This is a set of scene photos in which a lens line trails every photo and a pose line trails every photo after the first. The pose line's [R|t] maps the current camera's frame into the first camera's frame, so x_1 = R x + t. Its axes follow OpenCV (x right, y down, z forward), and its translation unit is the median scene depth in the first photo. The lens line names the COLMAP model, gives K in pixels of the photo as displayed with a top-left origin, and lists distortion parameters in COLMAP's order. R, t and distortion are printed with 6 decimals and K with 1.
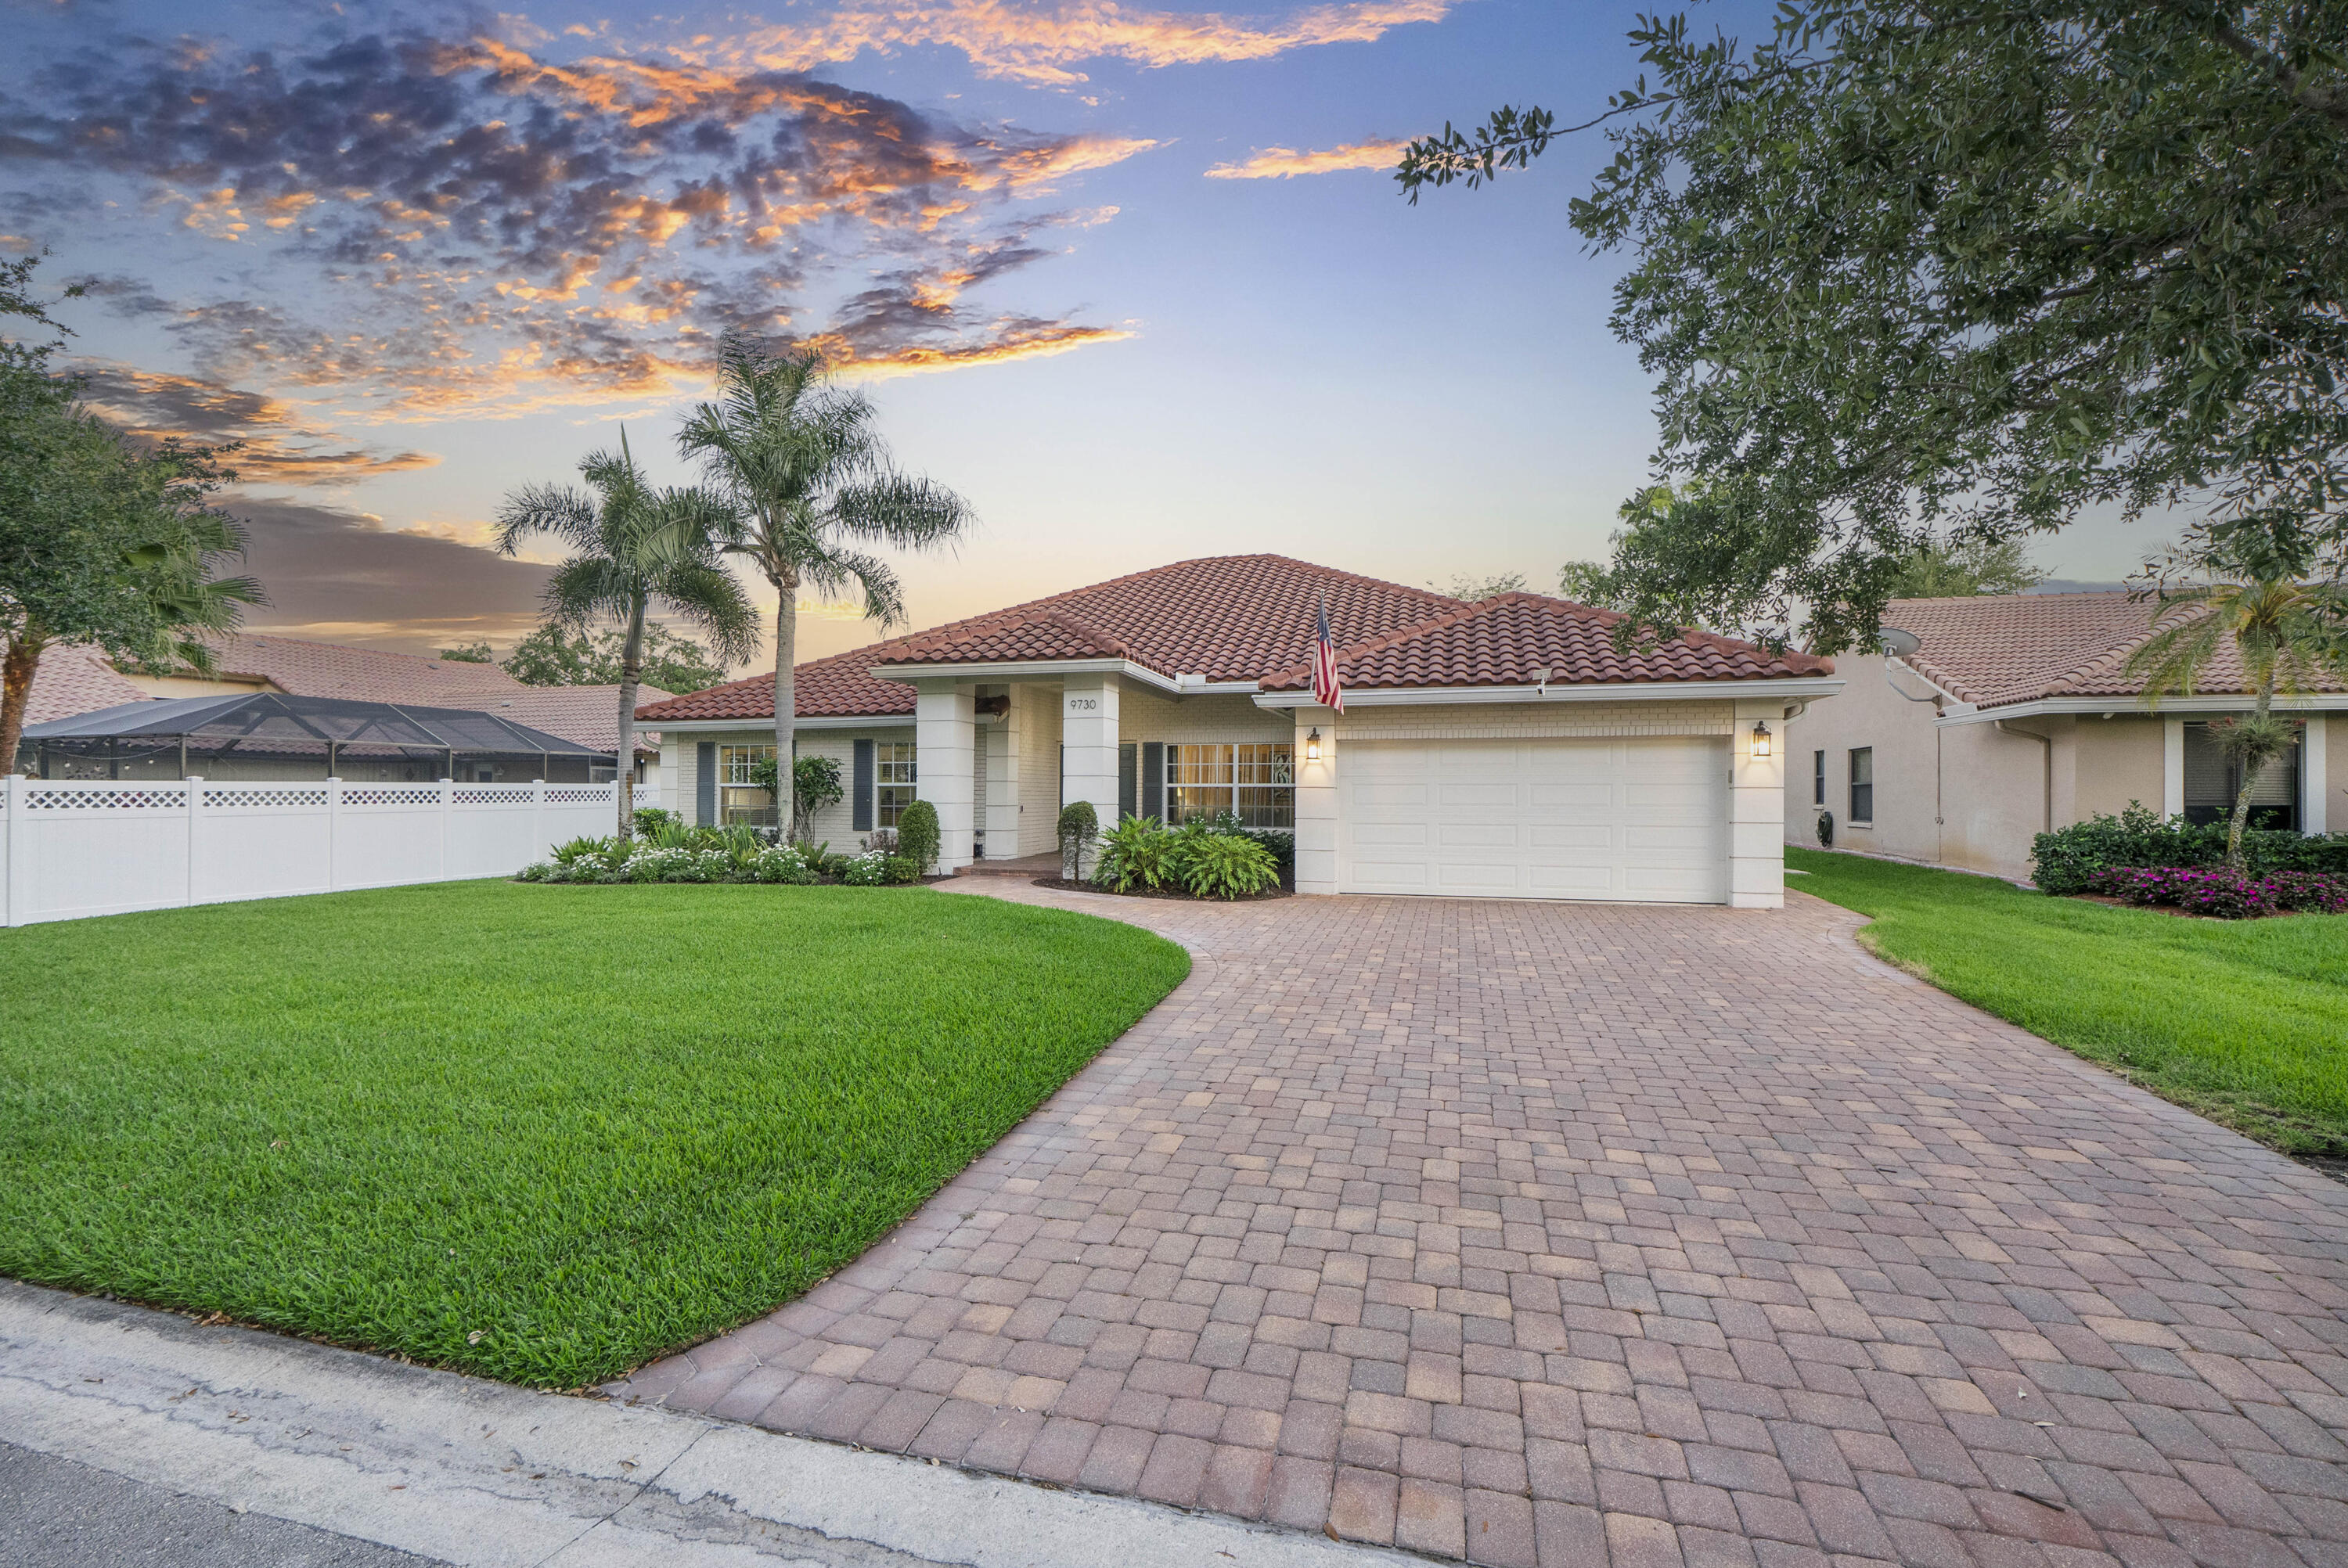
lens RADIAL K [[1010.1, 0, 1179.7], [0, 1010.1, 785.3], [0, 0, 1]] dist [-0.004548, -0.000115]
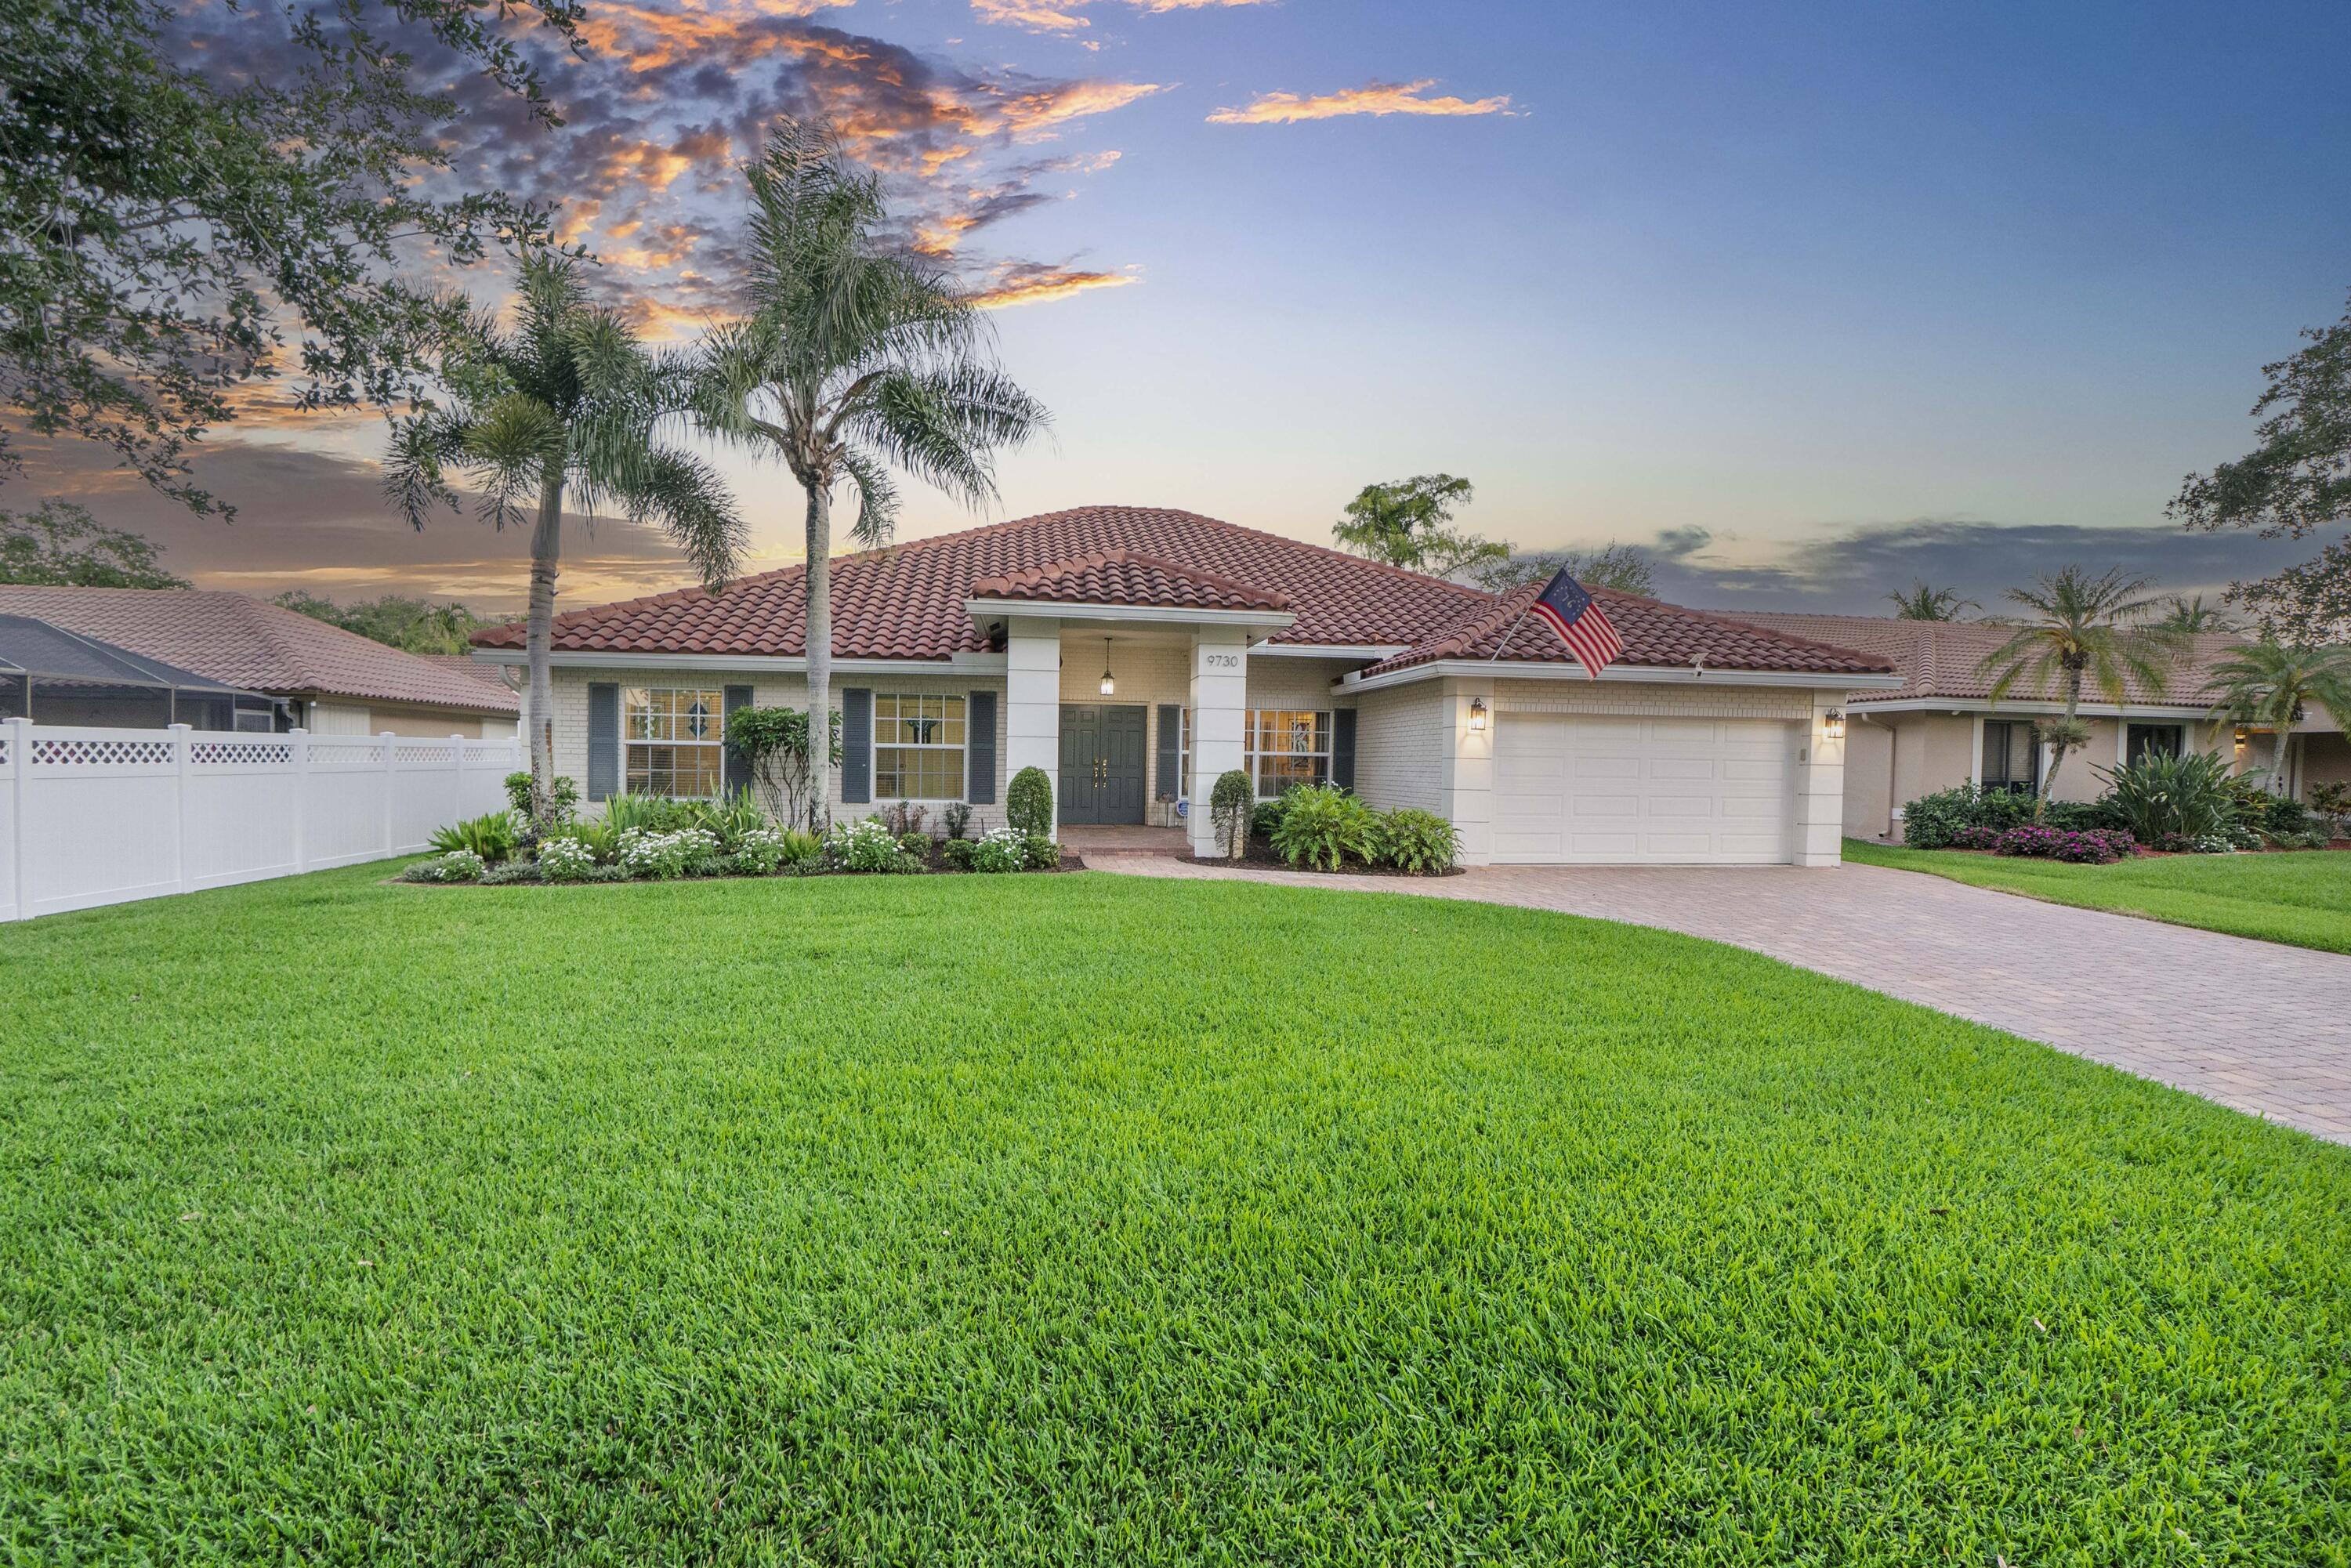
lens RADIAL K [[1011.5, 0, 1181.2], [0, 1011.5, 785.3], [0, 0, 1]] dist [-0.004548, -0.000115]
pose [[0.909573, 0.002860, 0.415534, -0.494827], [-0.016572, 0.999430, 0.029397, 0.003665], [-0.415213, -0.033625, 0.909102, 0.198654]]
